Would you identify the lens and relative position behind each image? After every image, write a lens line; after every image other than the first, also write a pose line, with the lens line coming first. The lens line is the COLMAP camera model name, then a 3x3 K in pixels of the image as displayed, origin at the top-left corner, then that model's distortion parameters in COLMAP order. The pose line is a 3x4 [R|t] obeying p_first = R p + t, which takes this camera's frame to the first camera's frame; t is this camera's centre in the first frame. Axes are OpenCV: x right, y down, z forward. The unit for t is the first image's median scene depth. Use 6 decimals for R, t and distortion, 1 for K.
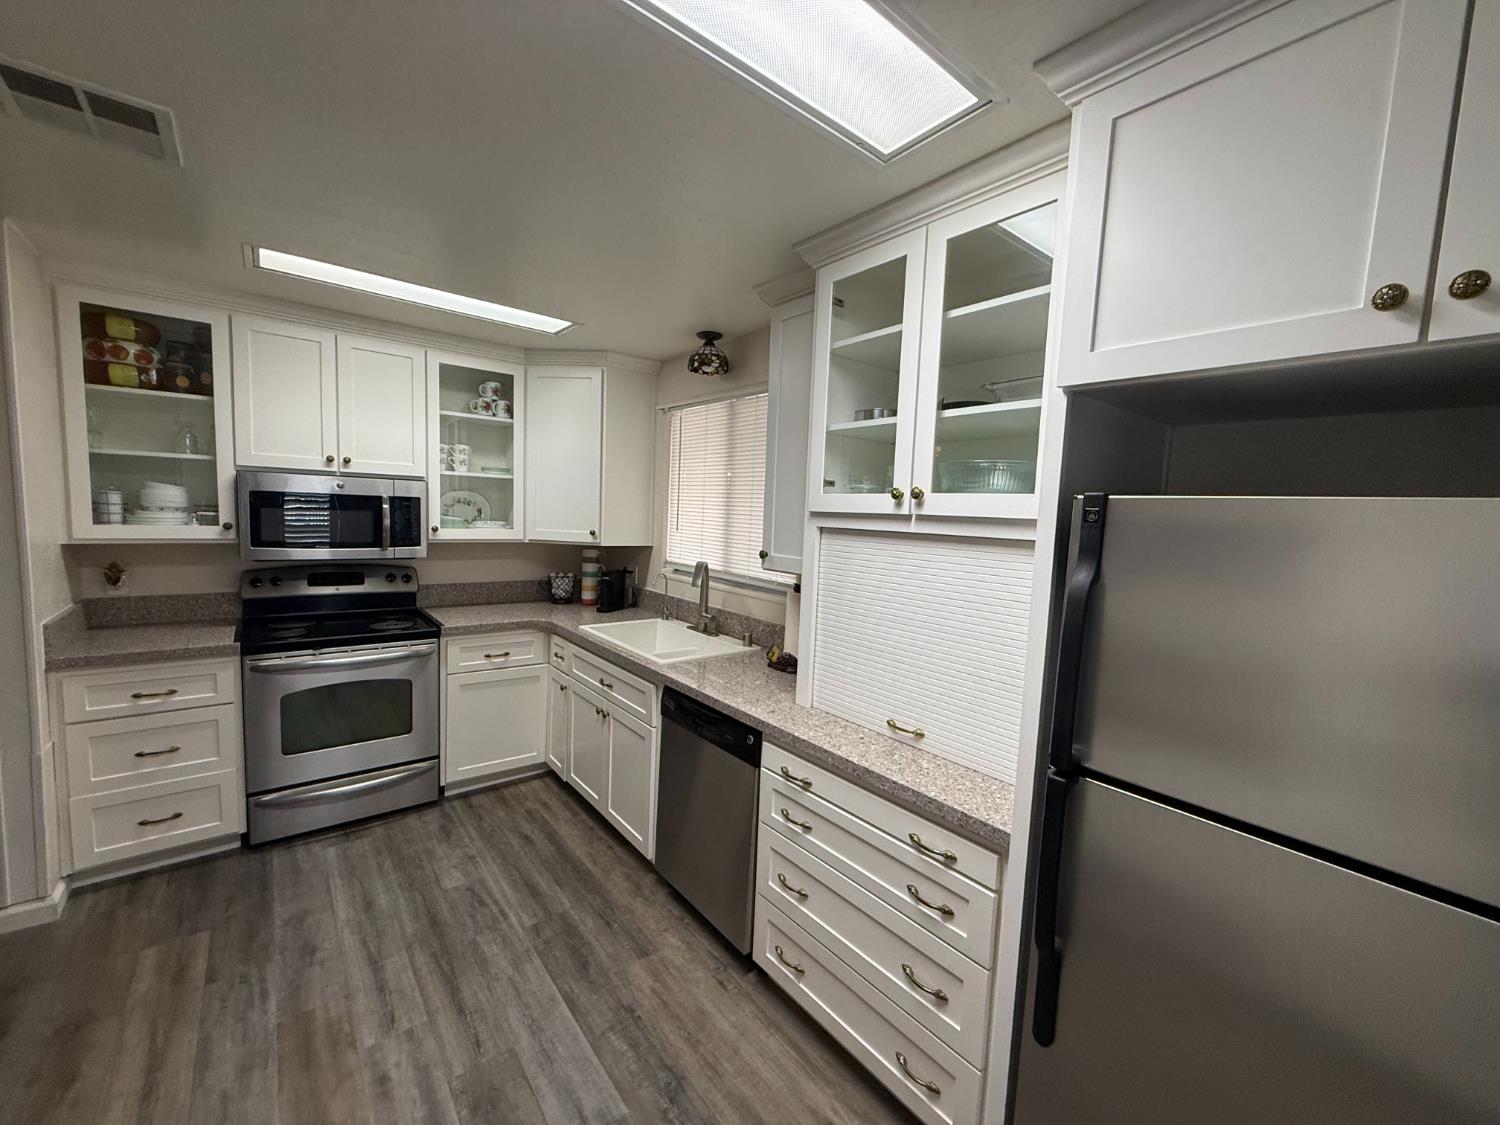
lens RADIAL K [[596.4, 0, 747.0], [0, 596.4, 565.1], [0, 0, 1]] dist [0.000939, -0.000074]
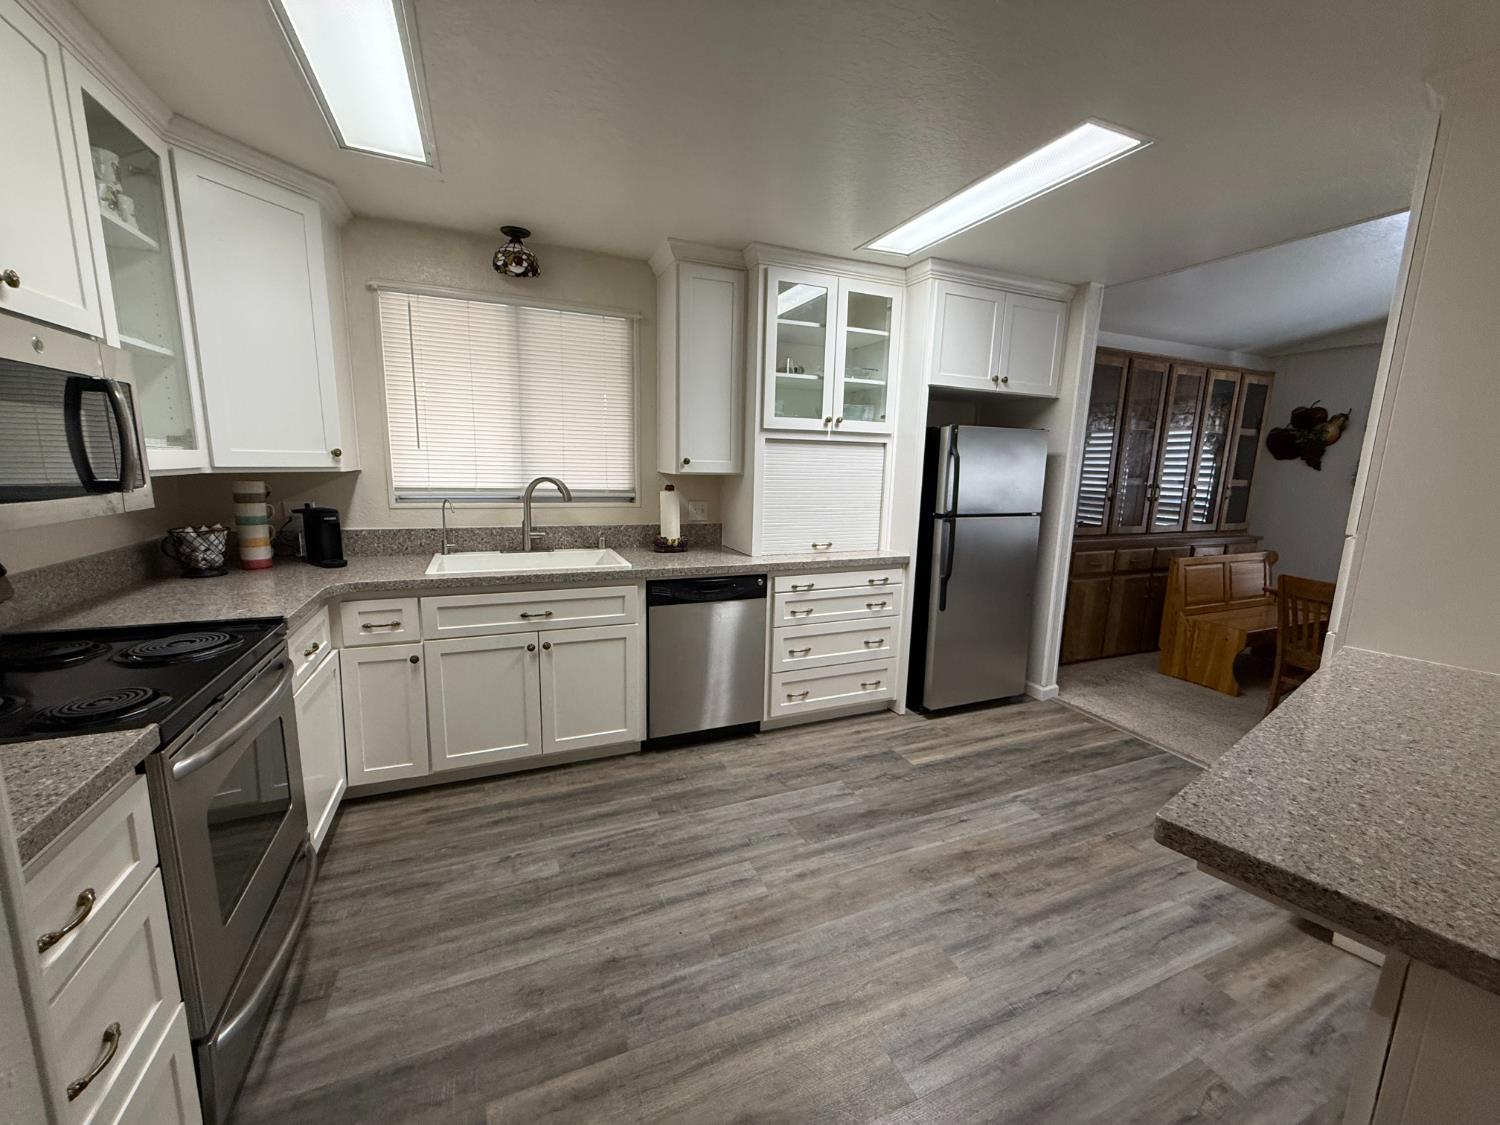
lens RADIAL K [[596.4, 0, 746.8], [0, 596.4, 564.4], [0, 0, 1]] dist [0.000939, -0.000074]
pose [[0.271263, -0.199614, 0.941579, -1.111217], [0.076128, 0.979643, 0.185752, -0.026678], [-0.959490, 0.021293, 0.280937, 0.476640]]
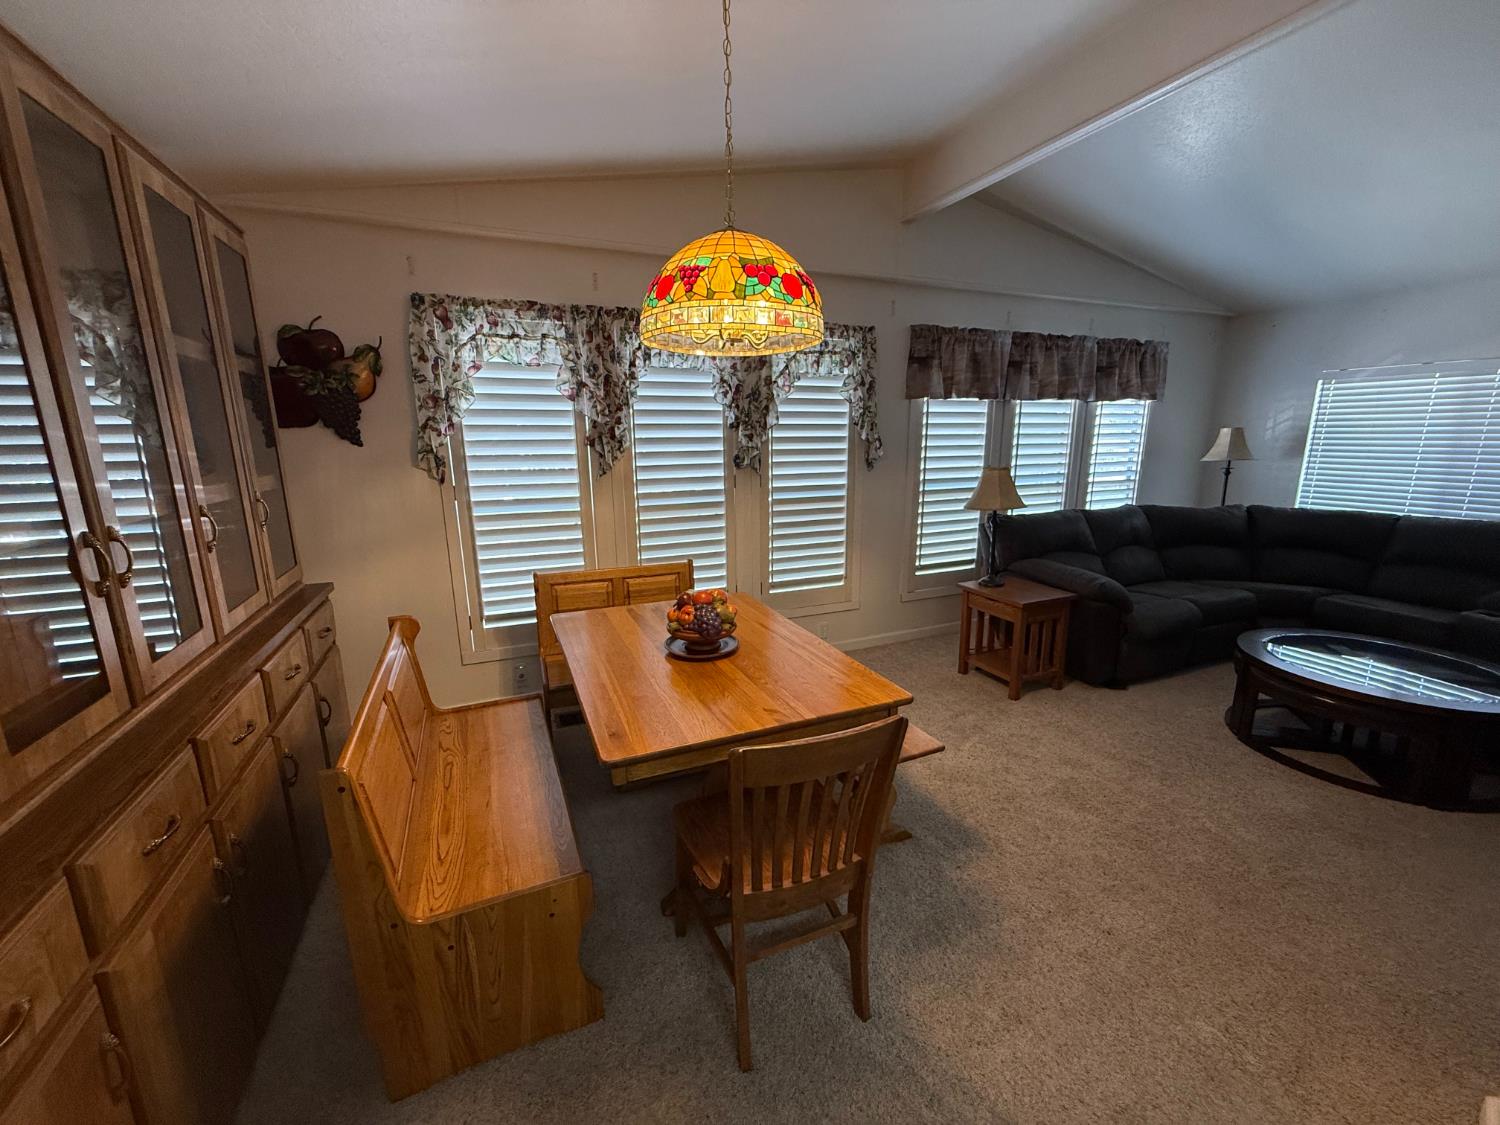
lens RADIAL K [[596.4, 0, 748.6], [0, 596.4, 563.2], [0, 0, 1]] dist [0.000939, -0.000074]
pose [[-0.963905, -0.086636, 0.251755, 0.327937], [-0.004907, 0.951196, 0.308547, 0.039731], [-0.266200, 0.296175, -0.917288, 0.106220]]
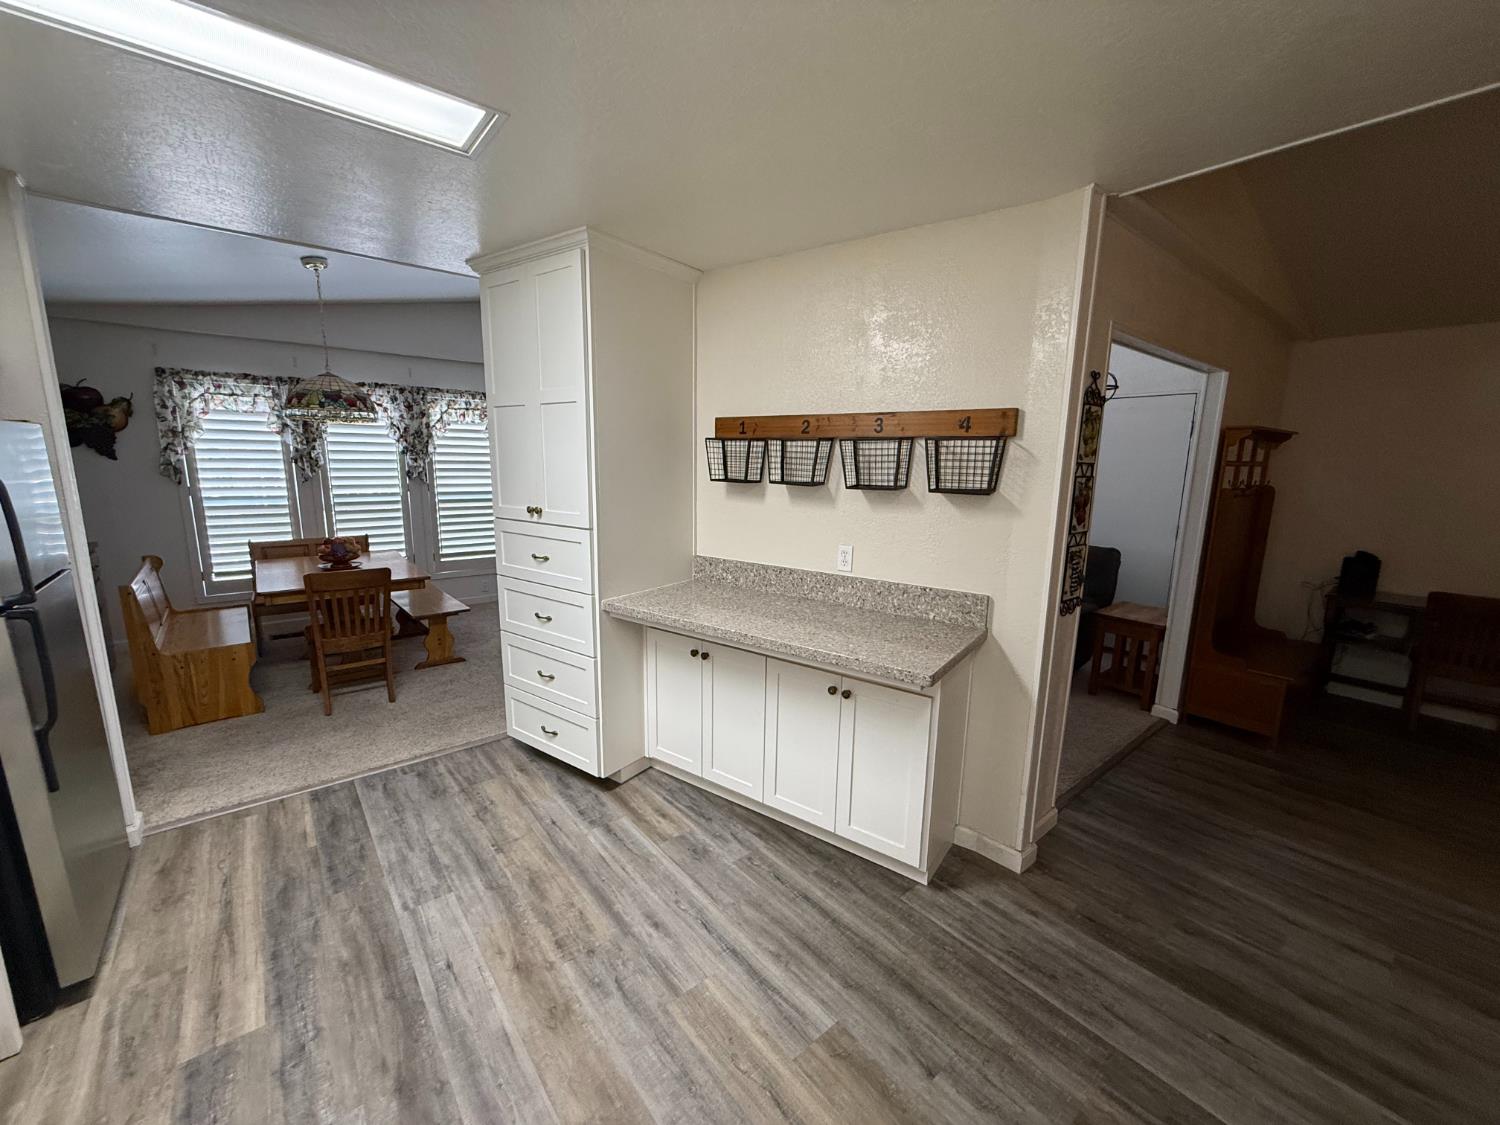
lens RADIAL K [[596.4, 0, 746.7], [0, 596.4, 563.4], [0, 0, 1]] dist [0.000939, -0.000074]
pose [[-0.998241, -0.055315, -0.021331, -0.509970], [-0.059012, 0.961590, 0.268070, -0.109508], [0.005684, 0.268857, -0.963163, 0.999269]]
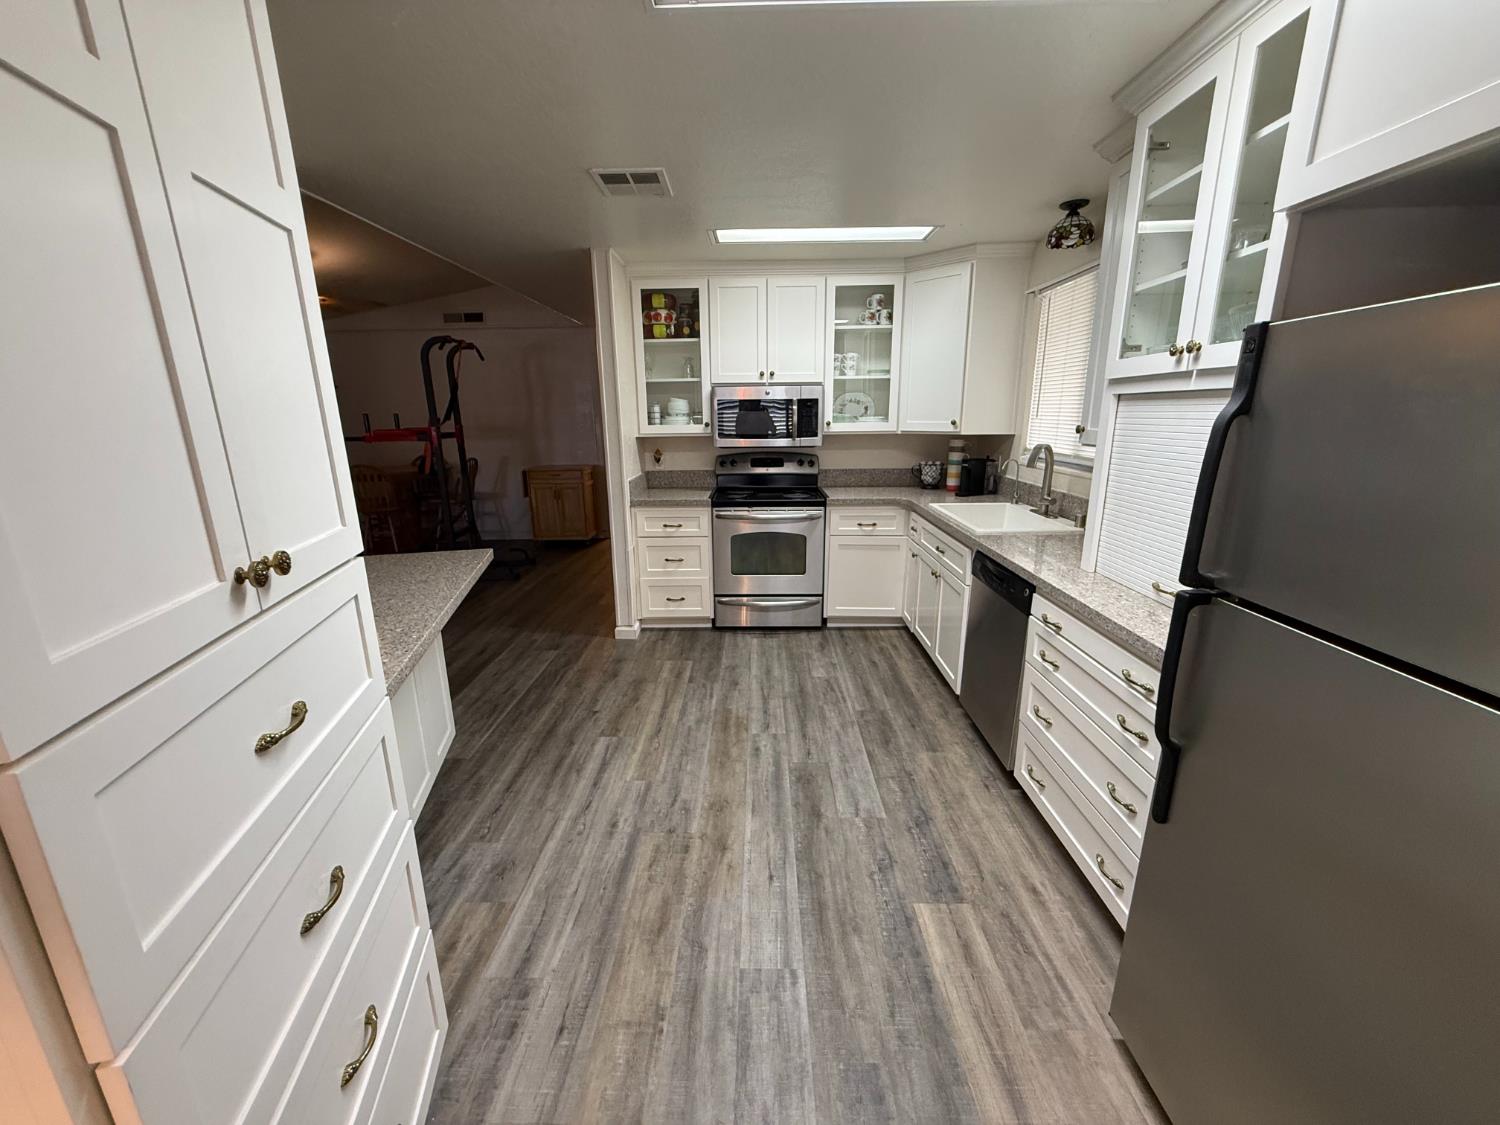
lens RADIAL K [[596.4, 0, 748.6], [0, 596.4, 565.7], [0, 0, 1]] dist [0.000939, -0.000074]
pose [[0.766835, 0.111369, -0.632108, 0.244547], [-0.015806, 0.987809, 0.154864, 0.058782], [0.641650, -0.108764, 0.759247, -0.153576]]
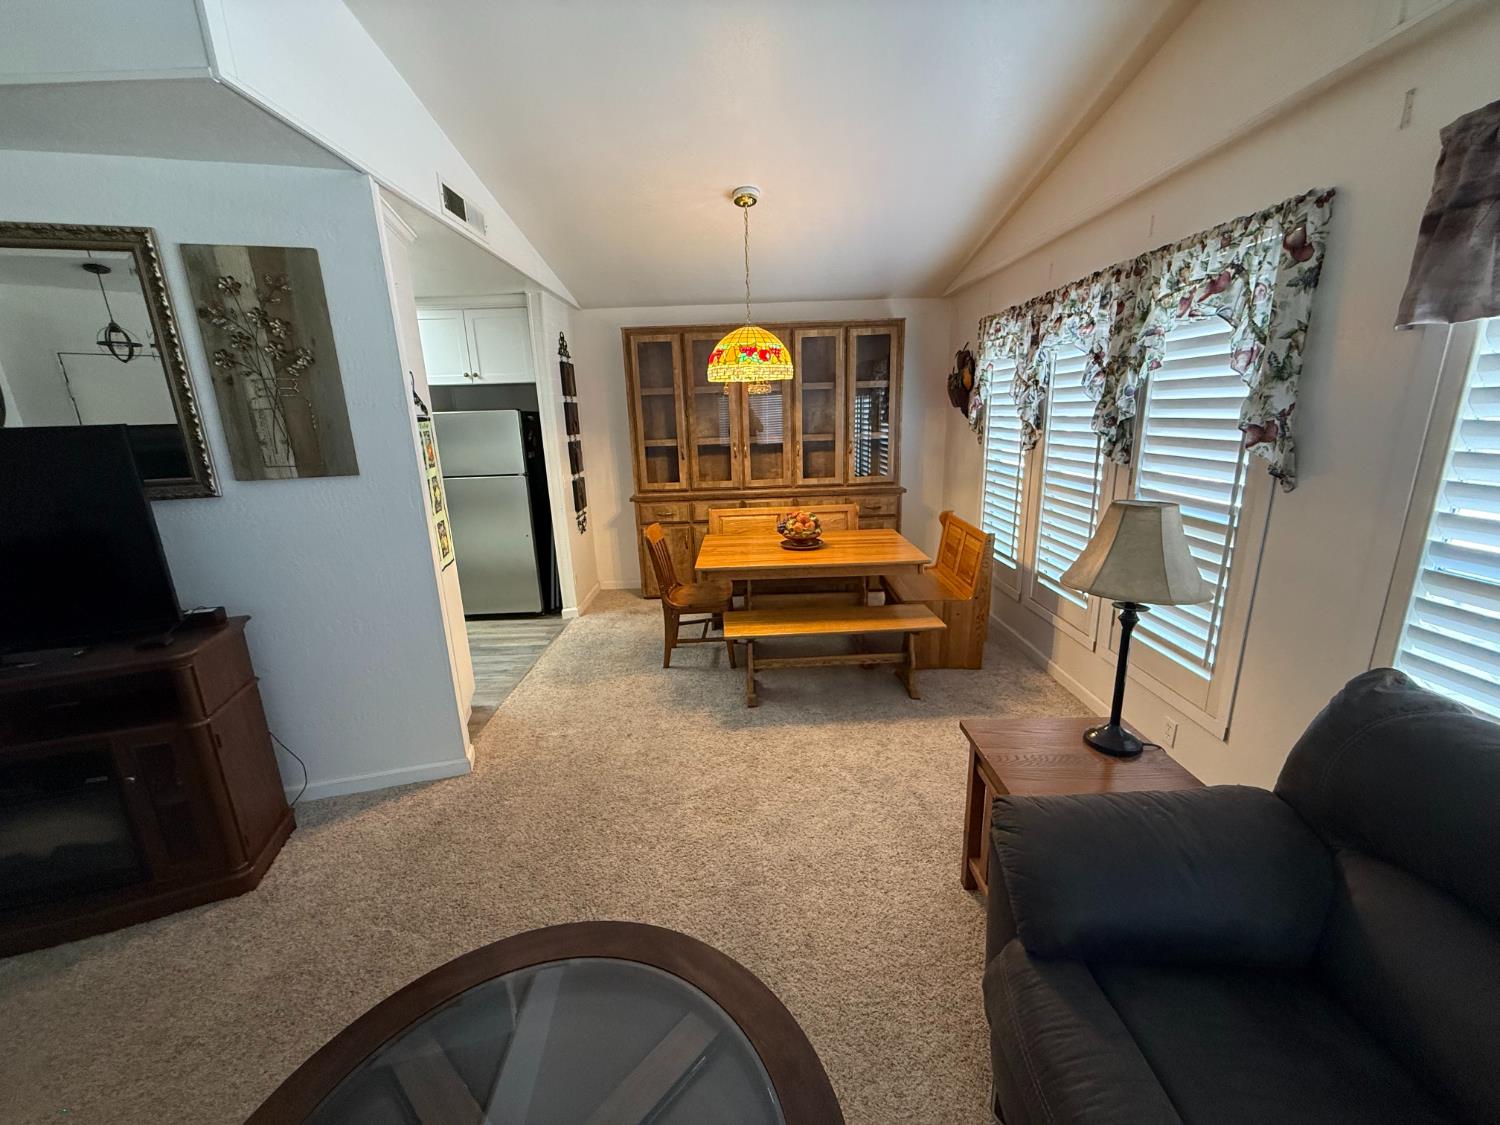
lens RADIAL K [[596.4, 0, 744.4], [0, 596.4, 567.0], [0, 0, 1]] dist [0.000939, -0.000074]
pose [[0.619106, -0.255599, 0.742548, -0.608010], [0.130509, 0.965889, 0.223665, 0.120219], [-0.774387, -0.041563, 0.631345, -1.458194]]
